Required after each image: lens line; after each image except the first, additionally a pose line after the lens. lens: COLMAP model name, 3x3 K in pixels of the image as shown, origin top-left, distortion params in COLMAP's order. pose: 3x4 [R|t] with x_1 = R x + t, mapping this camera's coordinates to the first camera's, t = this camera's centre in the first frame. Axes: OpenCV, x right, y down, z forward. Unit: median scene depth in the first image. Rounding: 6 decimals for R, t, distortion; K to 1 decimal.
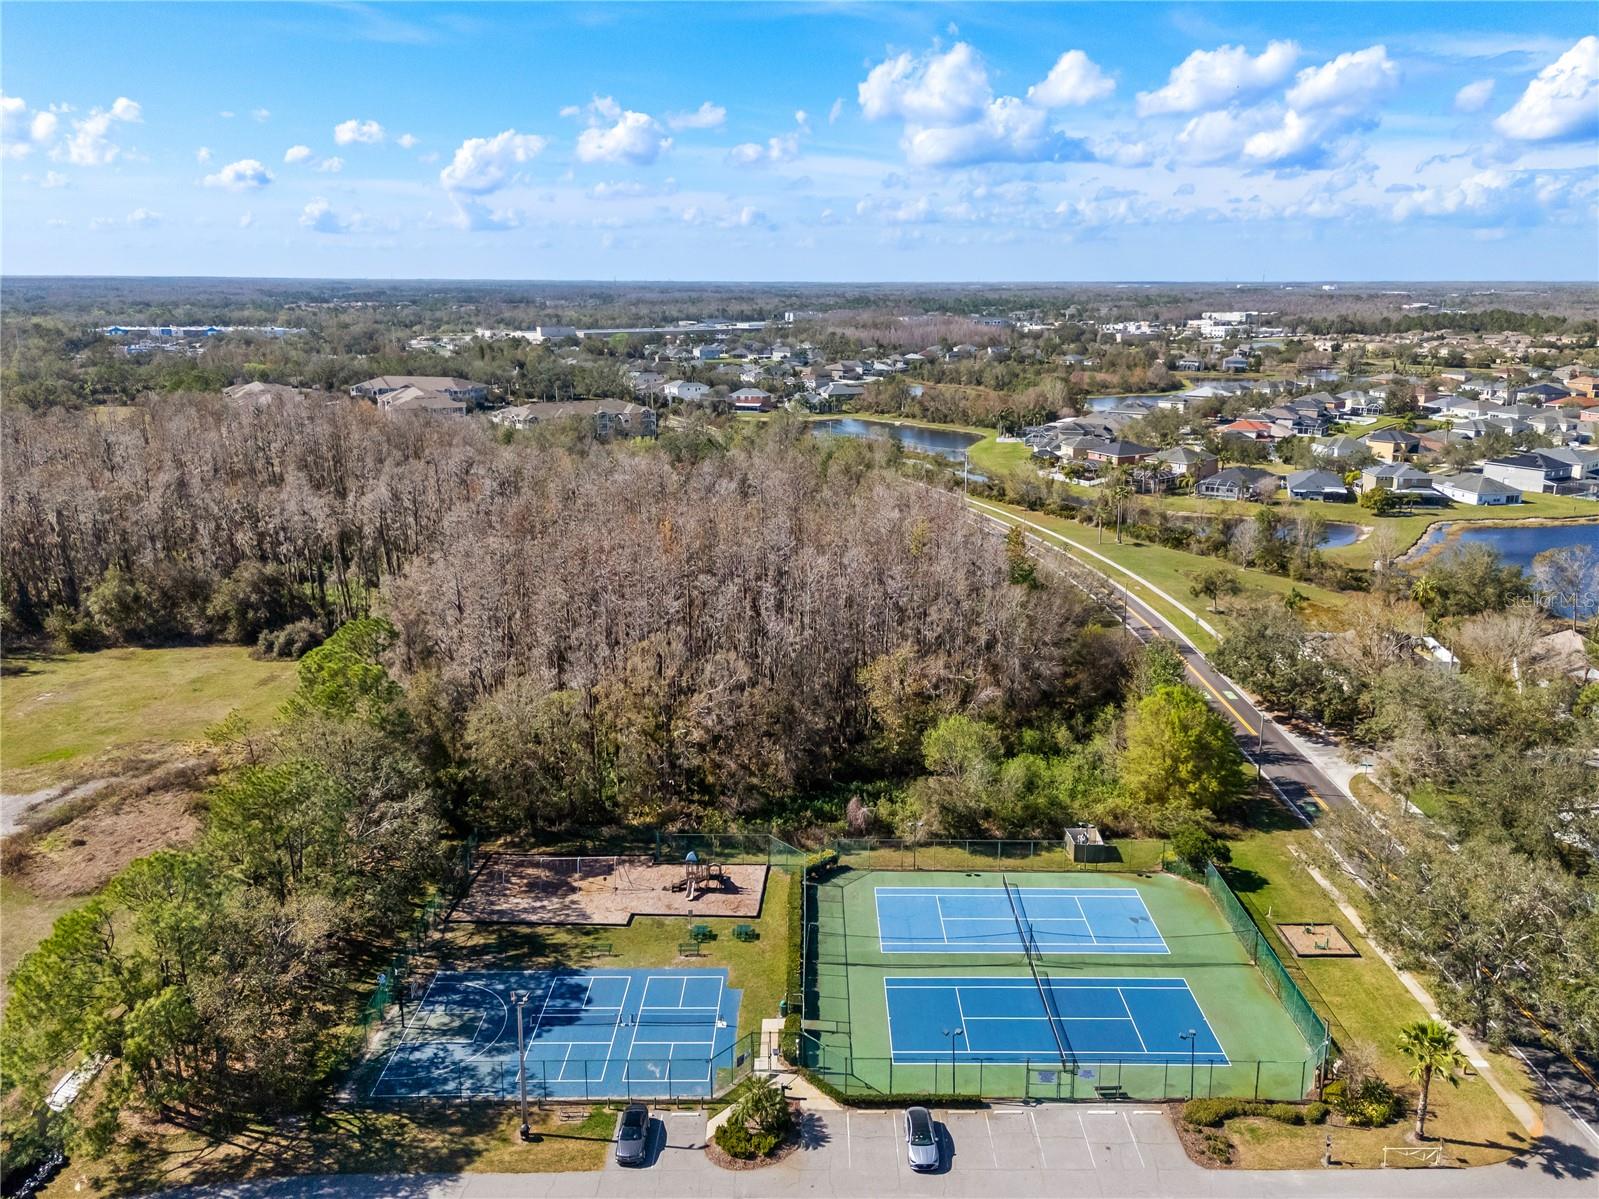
lens RADIAL K [[1203.5, 0, 799.5], [0, 1203.5, 599.5], [0, 0, 1]] dist [0.040817, 0.001993]
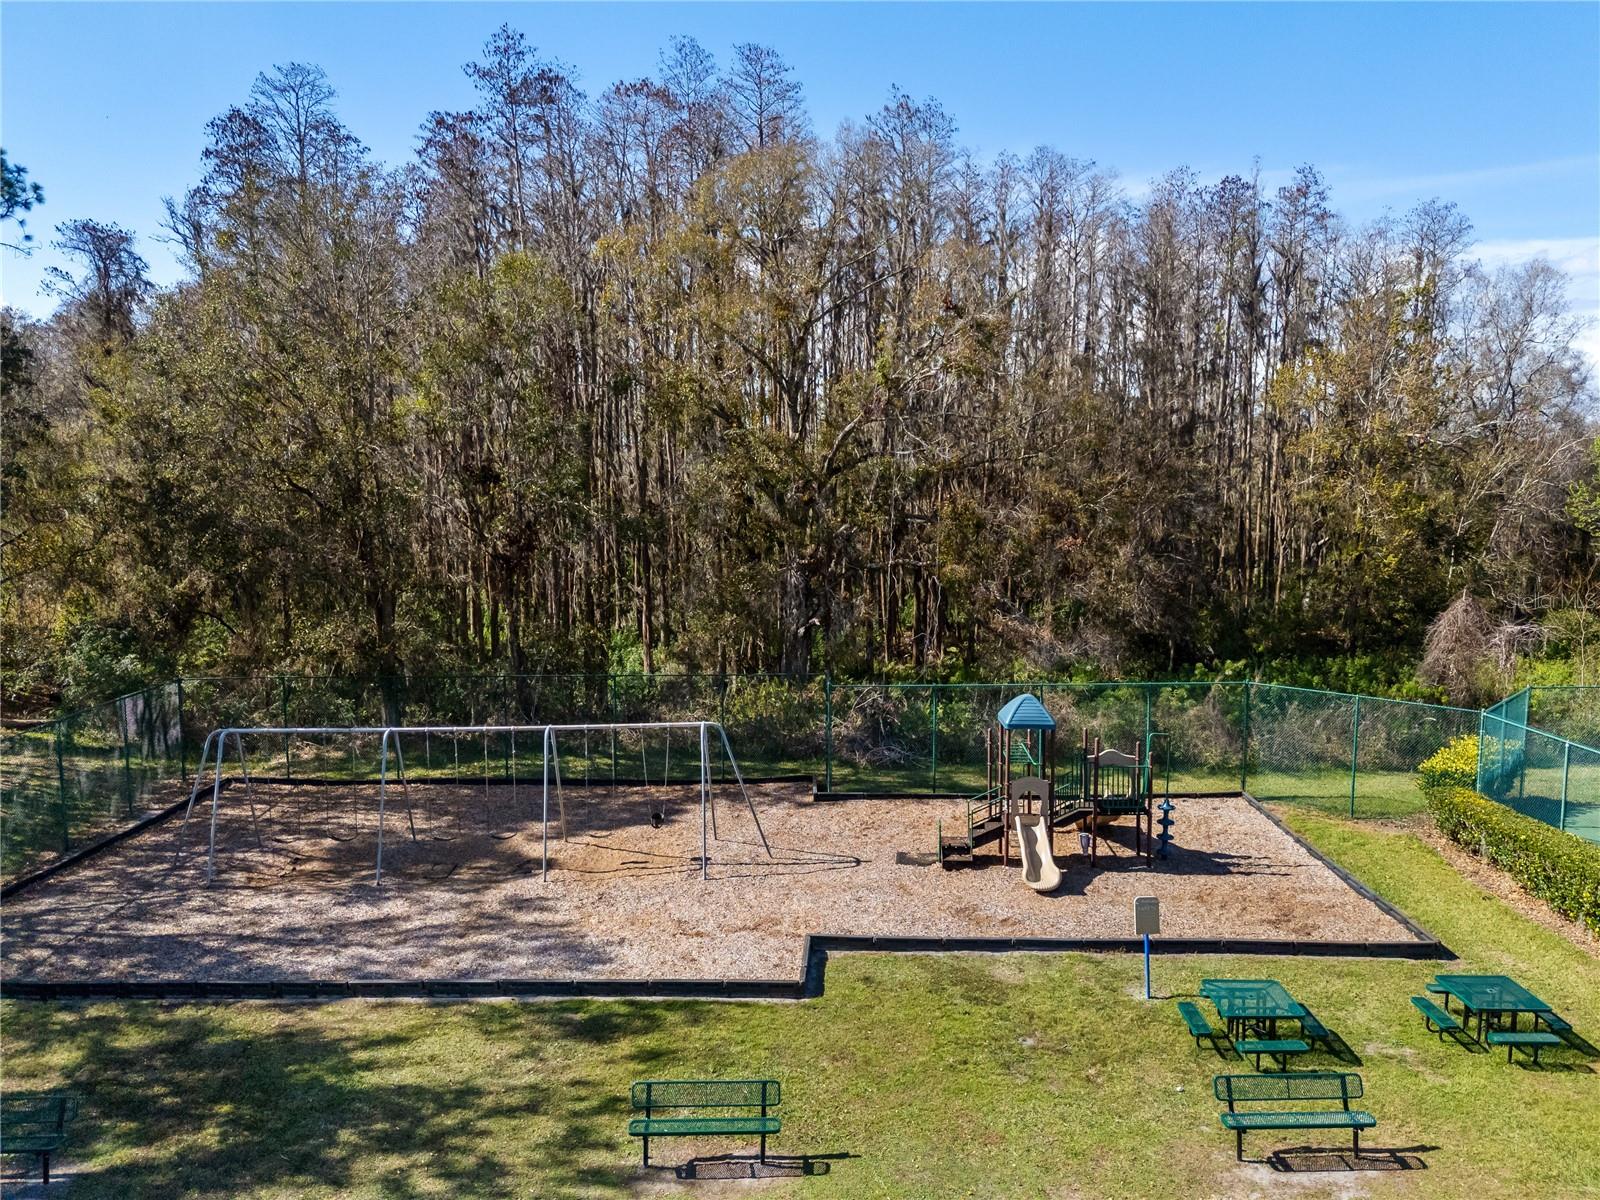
lens RADIAL K [[1204.2, 0, 800.0], [0, 1204.2, 600.0], [0, 0, 1]] dist [0.040817, 0.001993]
pose [[0.999331, 0.002738, 0.036482, -0.151464], [0.002337, 0.990381, -0.138347, 0.236832], [-0.036510, 0.138340, 0.989712, 0.808153]]
